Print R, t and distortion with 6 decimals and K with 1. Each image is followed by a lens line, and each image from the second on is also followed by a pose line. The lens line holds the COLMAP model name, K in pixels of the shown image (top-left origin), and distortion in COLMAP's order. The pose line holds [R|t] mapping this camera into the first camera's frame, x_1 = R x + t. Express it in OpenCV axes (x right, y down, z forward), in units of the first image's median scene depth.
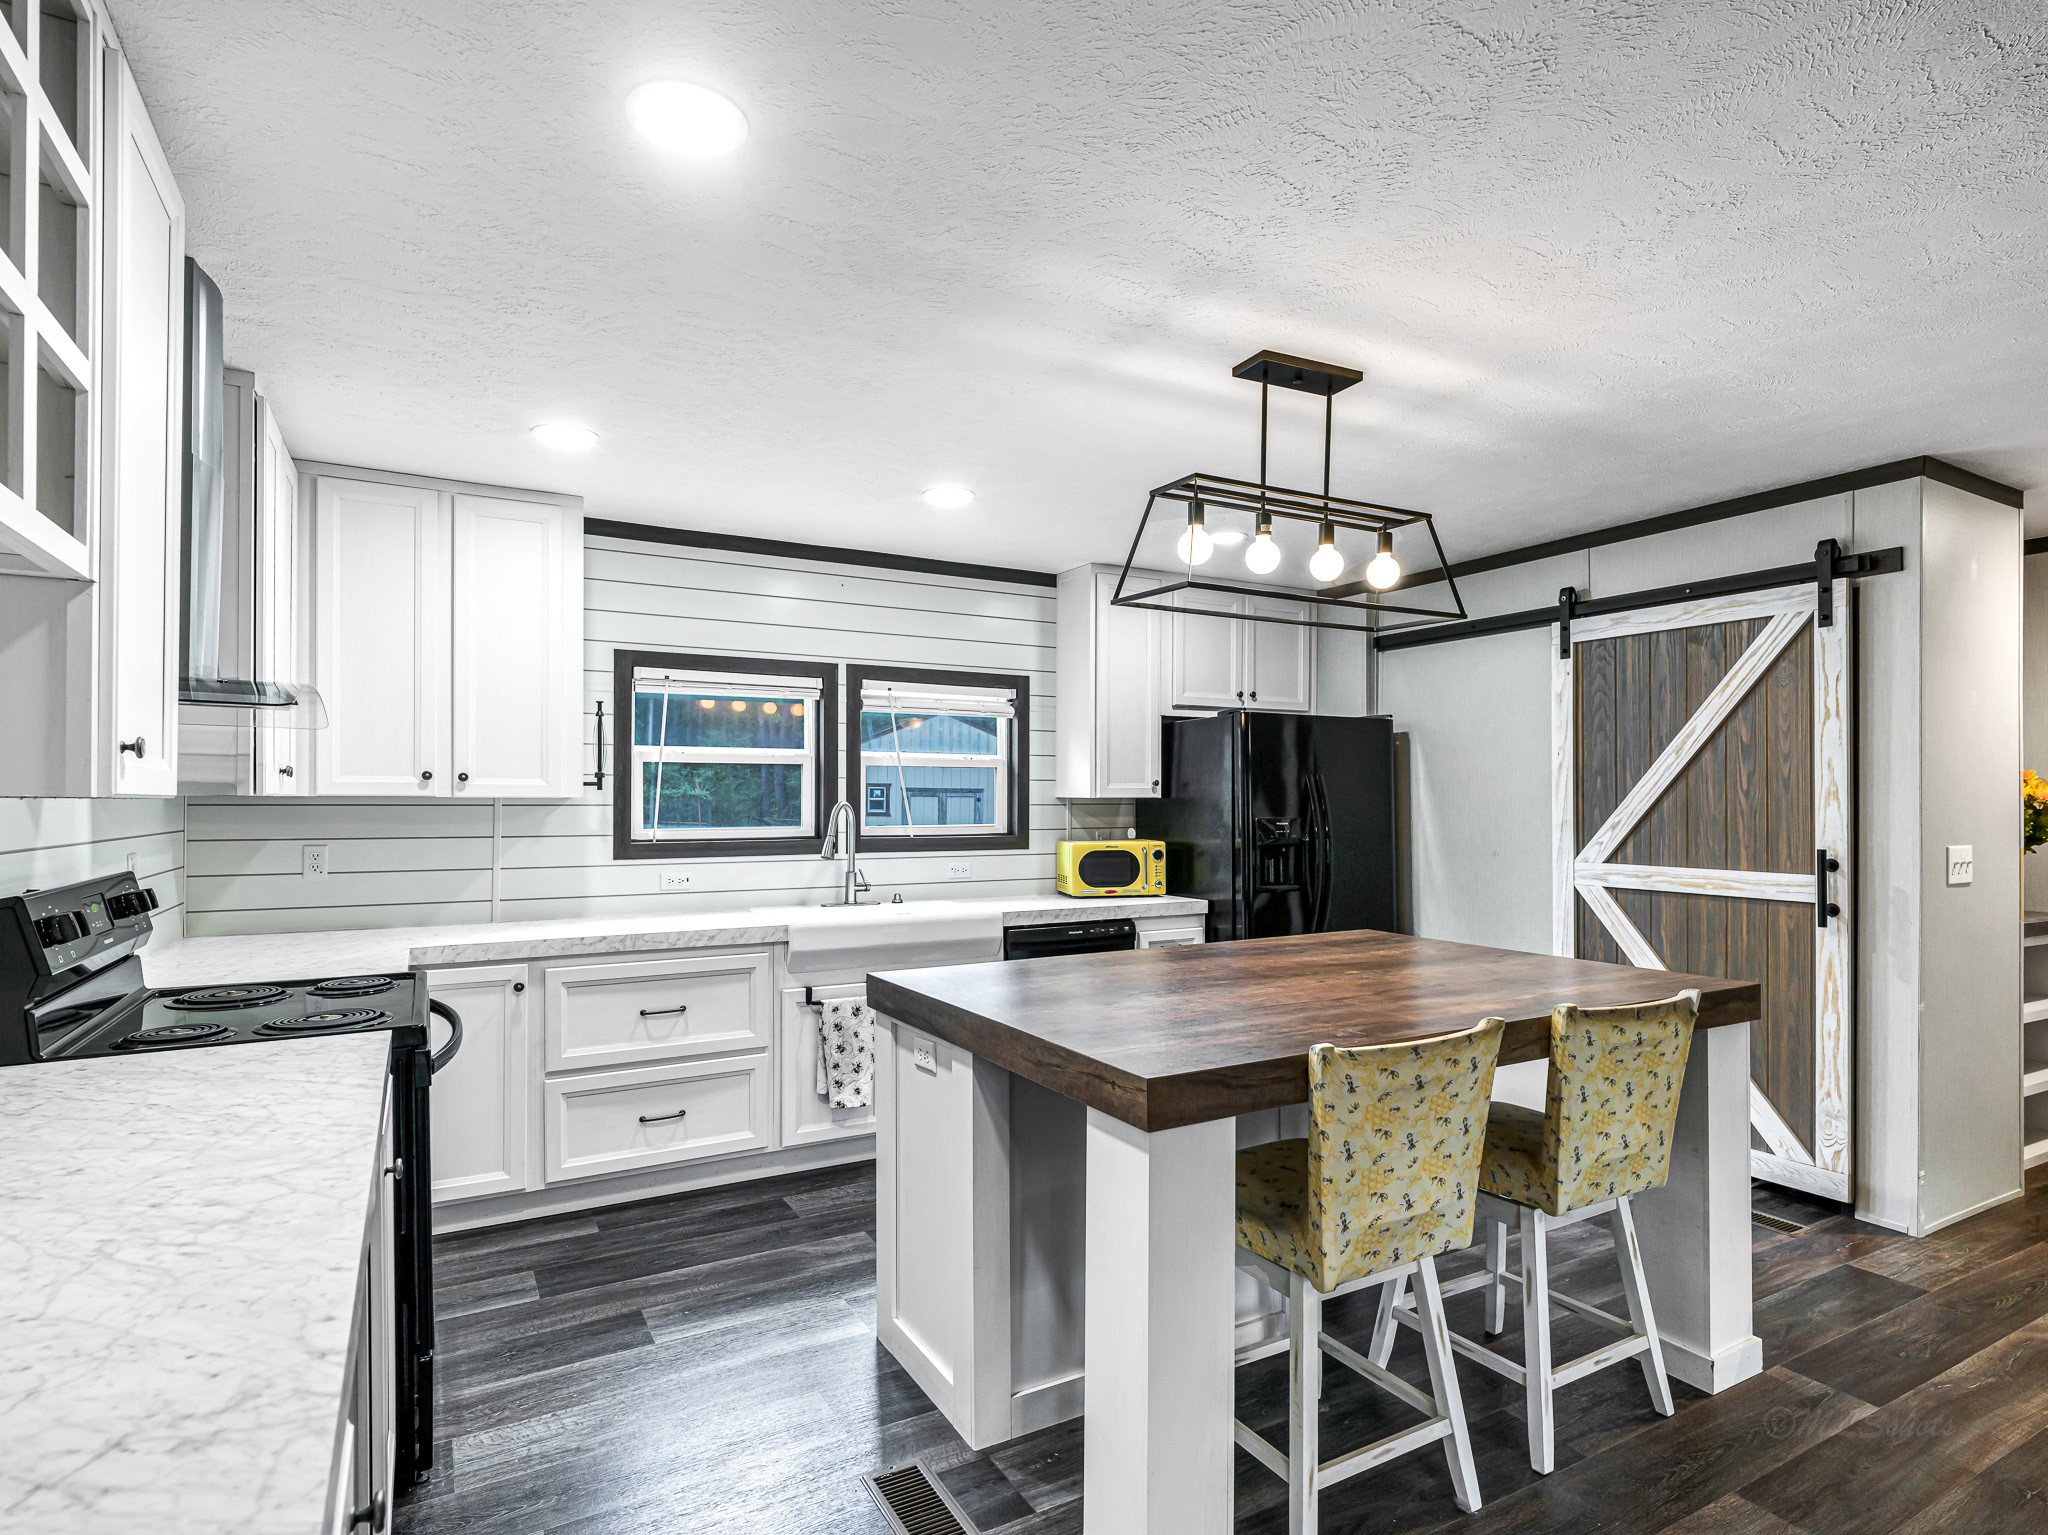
lens RADIAL K [[1045.2, 0, 995.7], [0, 1045.2, 805.6], [0, 0, 1]] dist [0.000489, 0.001667]
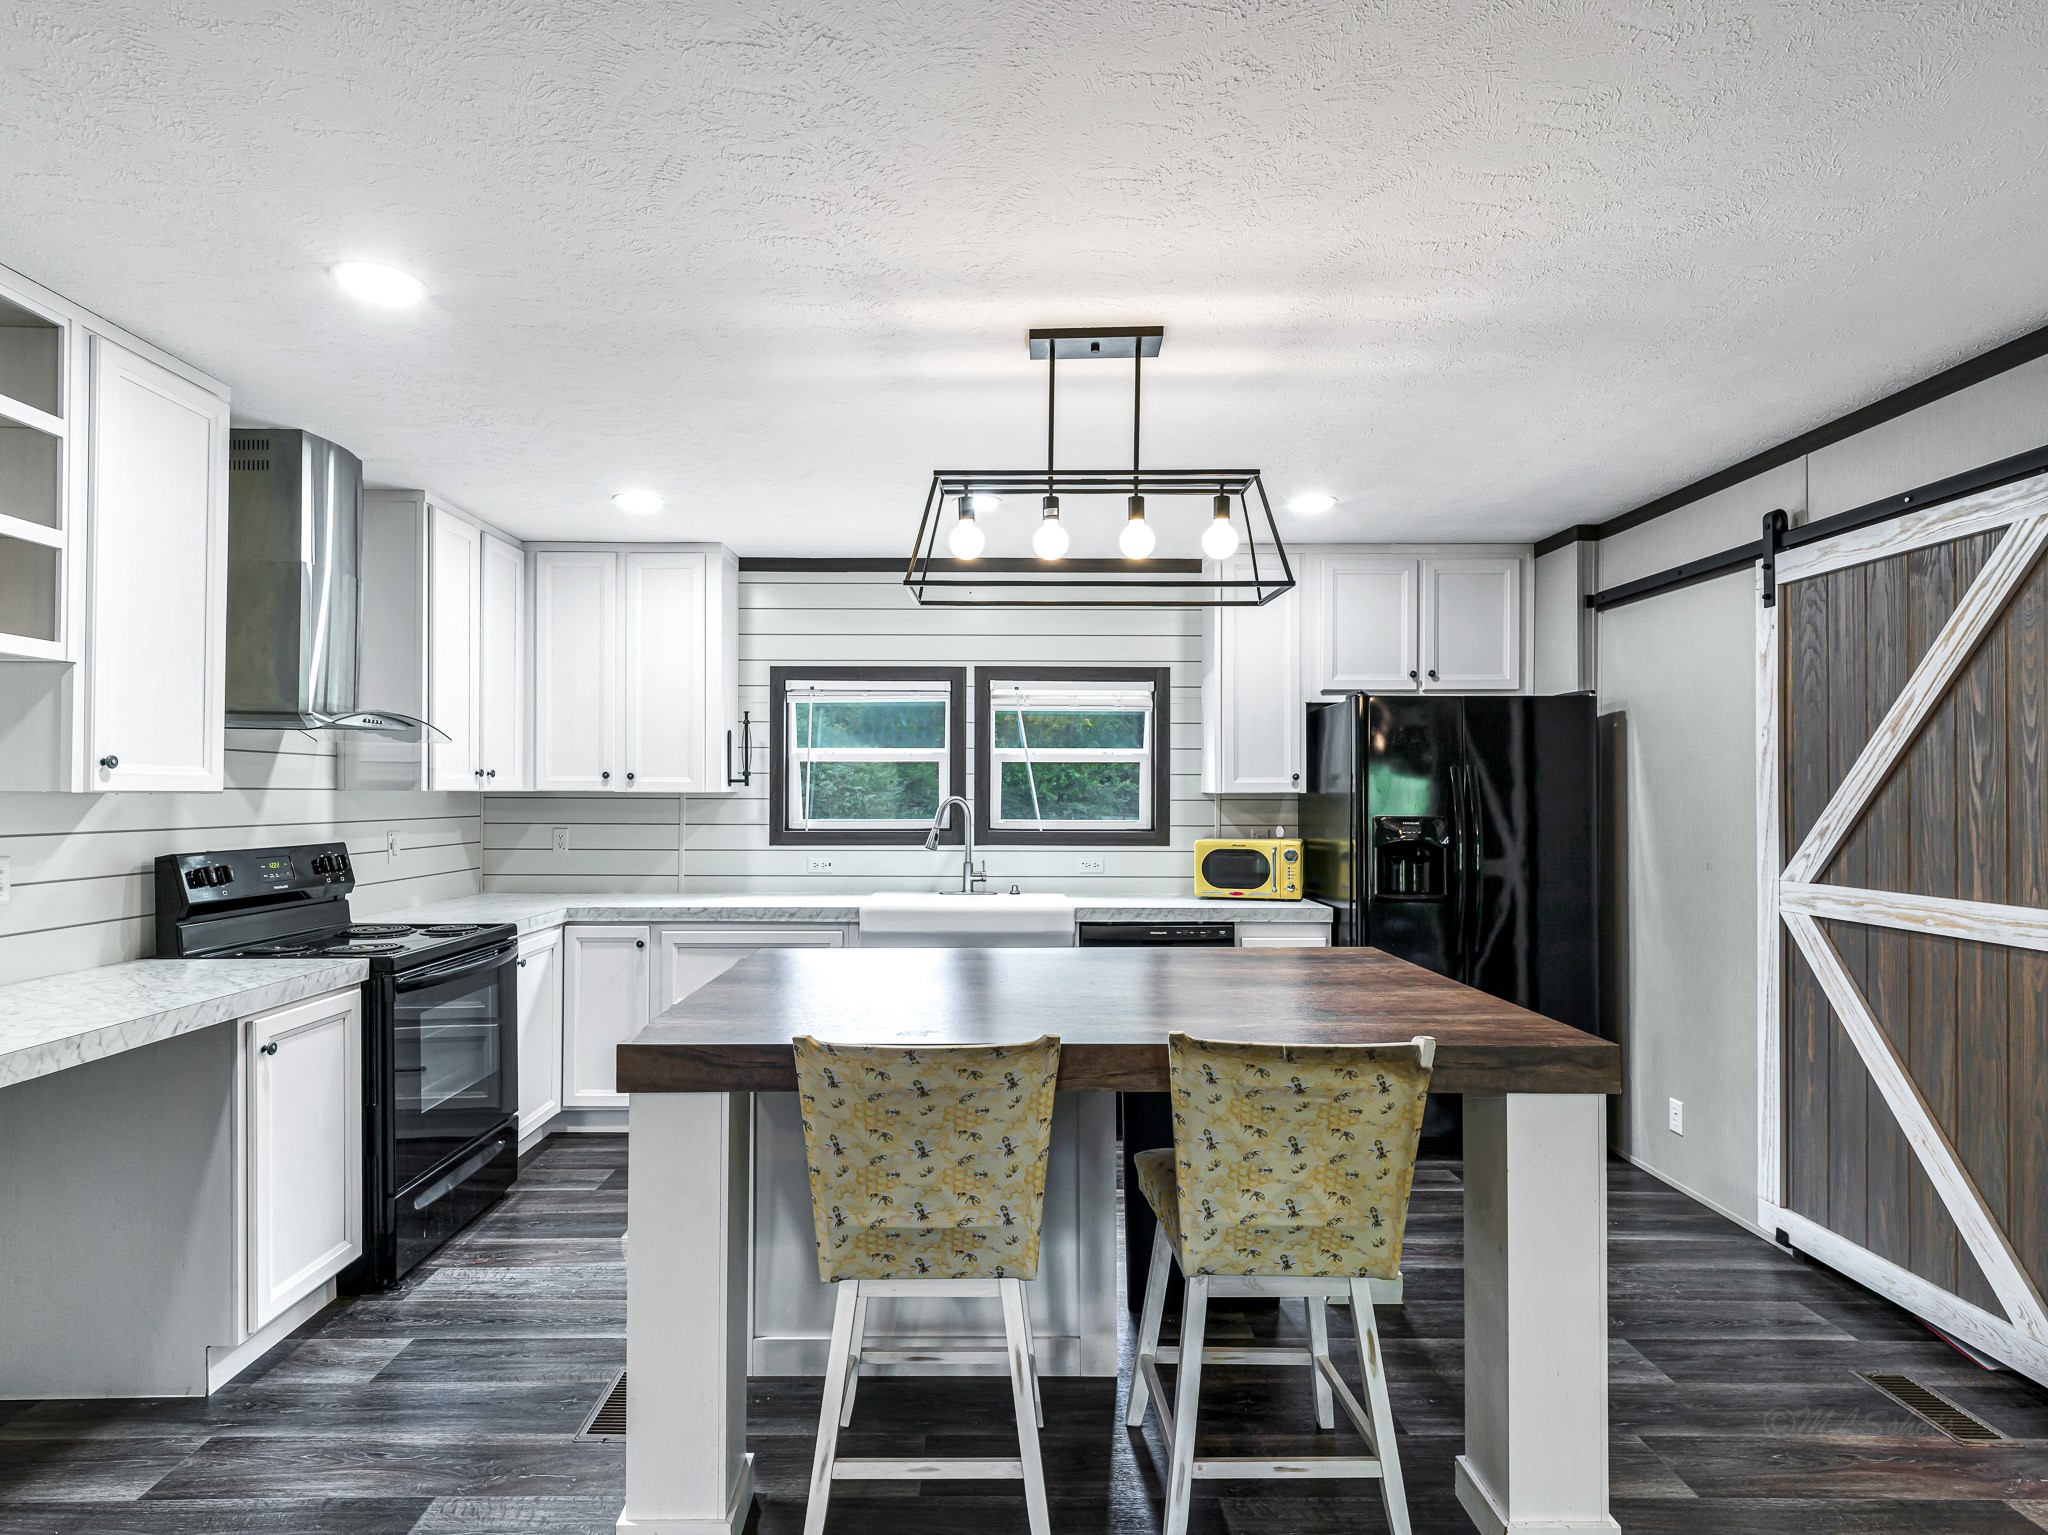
lens RADIAL K [[1045.2, 0, 983.6], [0, 1045.2, 797.7], [0, 0, 1]] dist [0.000489, 0.001667]
pose [[0.879498, 0.003395, -0.475890, 0.423708], [-0.004416, 0.999990, -0.001027, -0.001485], [0.475882, 0.003004, 0.879504, 0.082528]]
